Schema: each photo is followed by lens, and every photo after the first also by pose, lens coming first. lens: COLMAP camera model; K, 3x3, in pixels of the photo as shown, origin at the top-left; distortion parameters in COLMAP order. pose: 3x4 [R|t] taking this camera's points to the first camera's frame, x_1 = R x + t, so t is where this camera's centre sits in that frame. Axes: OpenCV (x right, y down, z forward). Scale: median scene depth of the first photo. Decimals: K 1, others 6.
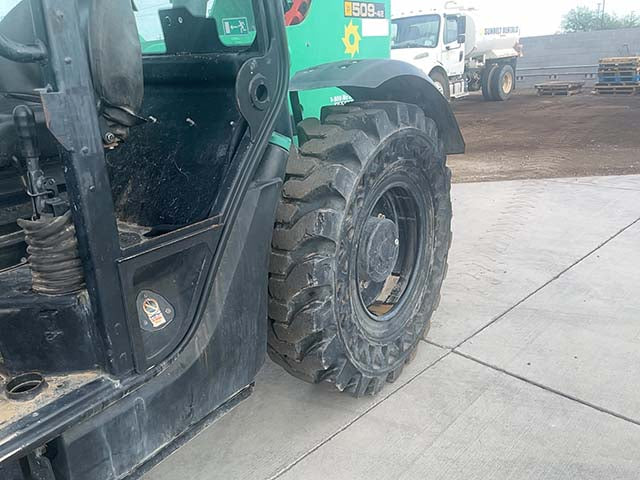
lens RADIAL K [[511.0, 0, 322.2], [0, 511.0, 242.9], [0, 0, 1]] dist [0.054518, -0.074713]
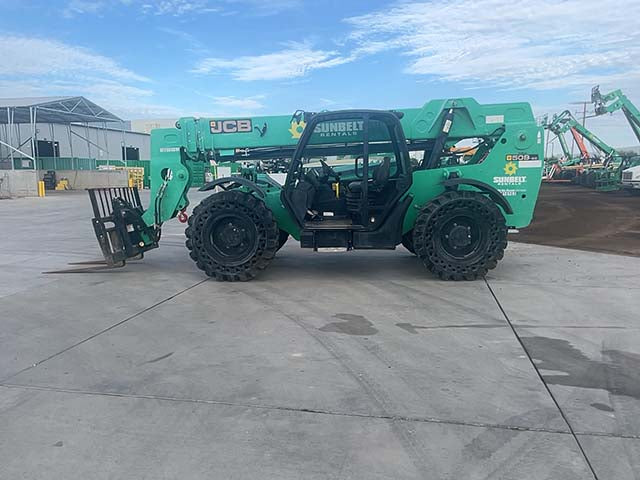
lens RADIAL K [[511.0, 0, 319.5], [0, 511.0, 242.2], [0, 0, 1]] dist [0.054518, -0.074713]
pose [[0.565971, 0.173797, -0.805898, 1.571787], [-0.293551, 0.955943, -0.000002, 0.218193], [0.770393, 0.236573, 0.592054, -1.099116]]
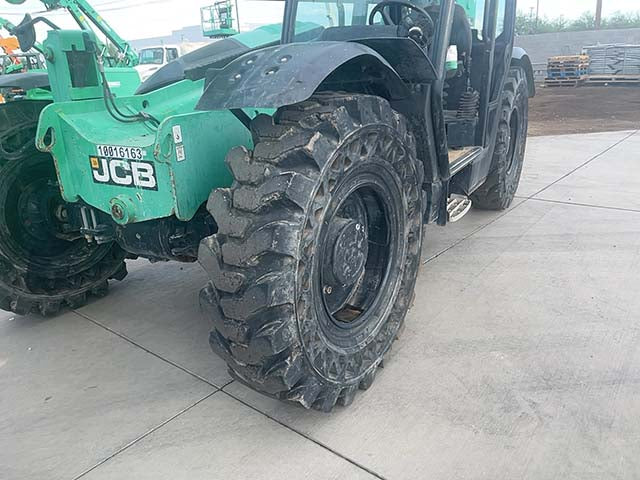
lens RADIAL K [[511.0, 0, 318.5], [0, 511.0, 244.8], [0, 0, 1]] dist [0.054518, -0.074713]
pose [[0.994720, -0.020291, 0.100600, -0.623468], [0.019483, 0.999770, 0.009007, 0.294312], [-0.100760, -0.007000, 0.994886, -0.728855]]
